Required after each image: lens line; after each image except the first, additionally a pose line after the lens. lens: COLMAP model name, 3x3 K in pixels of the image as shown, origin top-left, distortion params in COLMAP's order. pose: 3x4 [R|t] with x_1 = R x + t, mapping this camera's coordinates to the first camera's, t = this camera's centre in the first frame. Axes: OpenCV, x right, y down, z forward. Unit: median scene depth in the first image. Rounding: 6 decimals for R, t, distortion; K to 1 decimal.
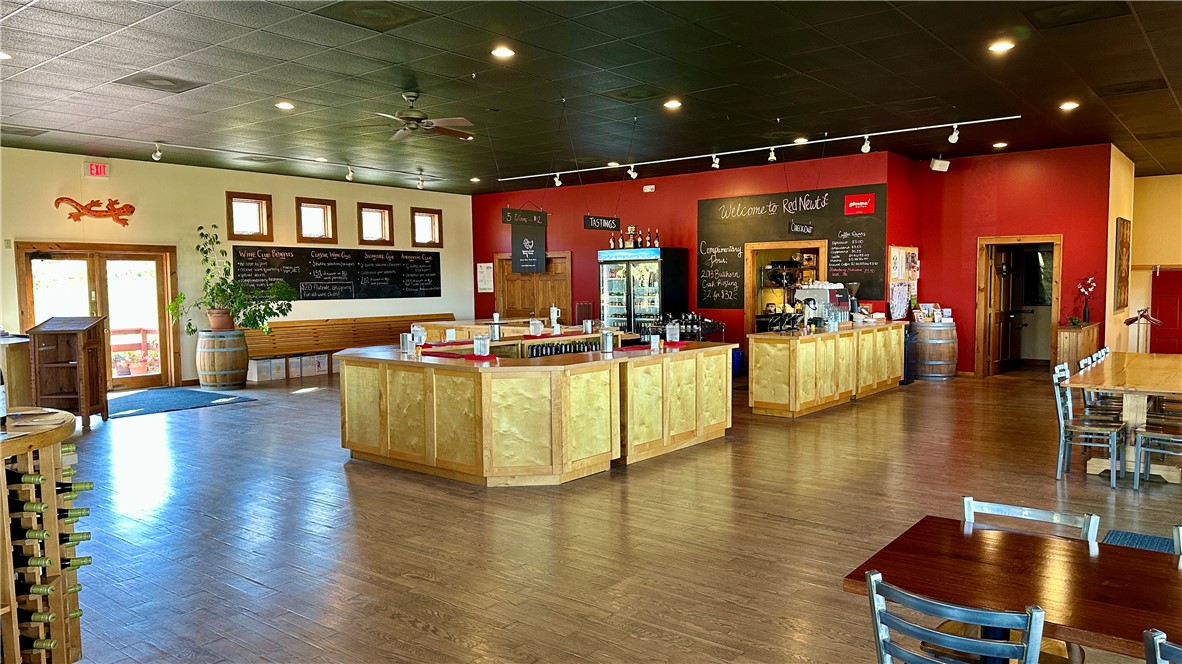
lens RADIAL K [[833.3, 0, 590.4], [0, 833.3, 336.9], [0, 0, 1]] dist [0.001201, 0.000353]
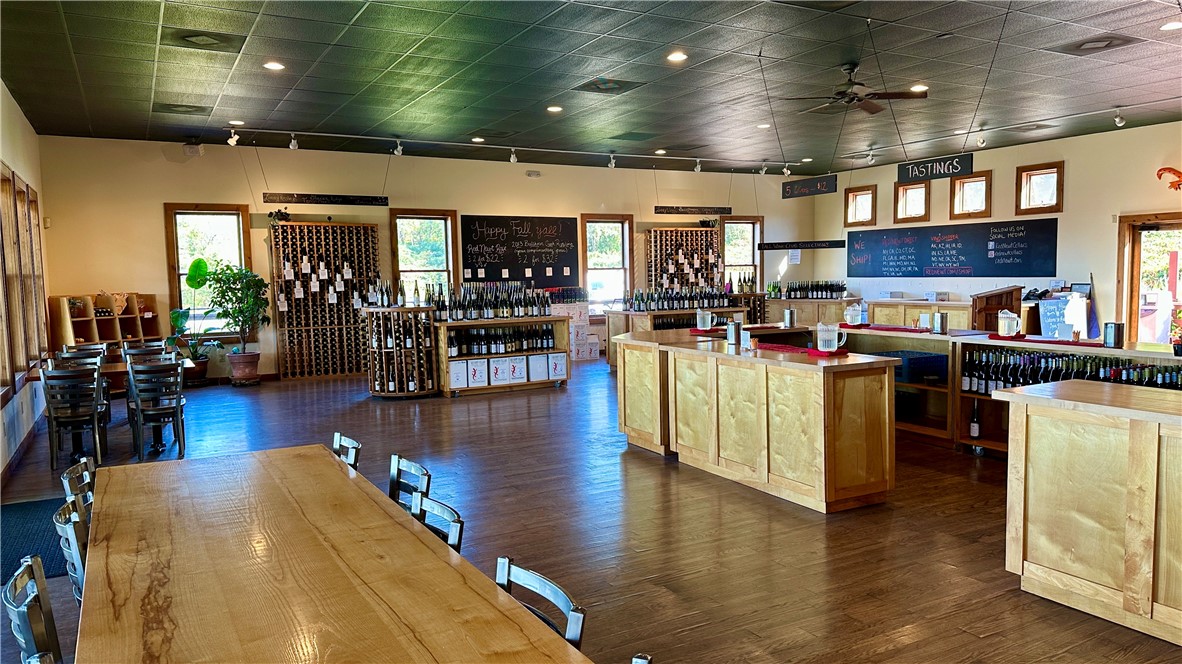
lens RADIAL K [[833.3, 0, 590.5], [0, 833.3, 333.5], [0, 0, 1]] dist [0.001201, 0.000353]
pose [[-0.380197, 0.087541, -0.920754, 0.695238], [-0.033755, 0.993534, 0.108398, -0.067207], [0.924289, 0.072292, -0.374784, 0.921227]]
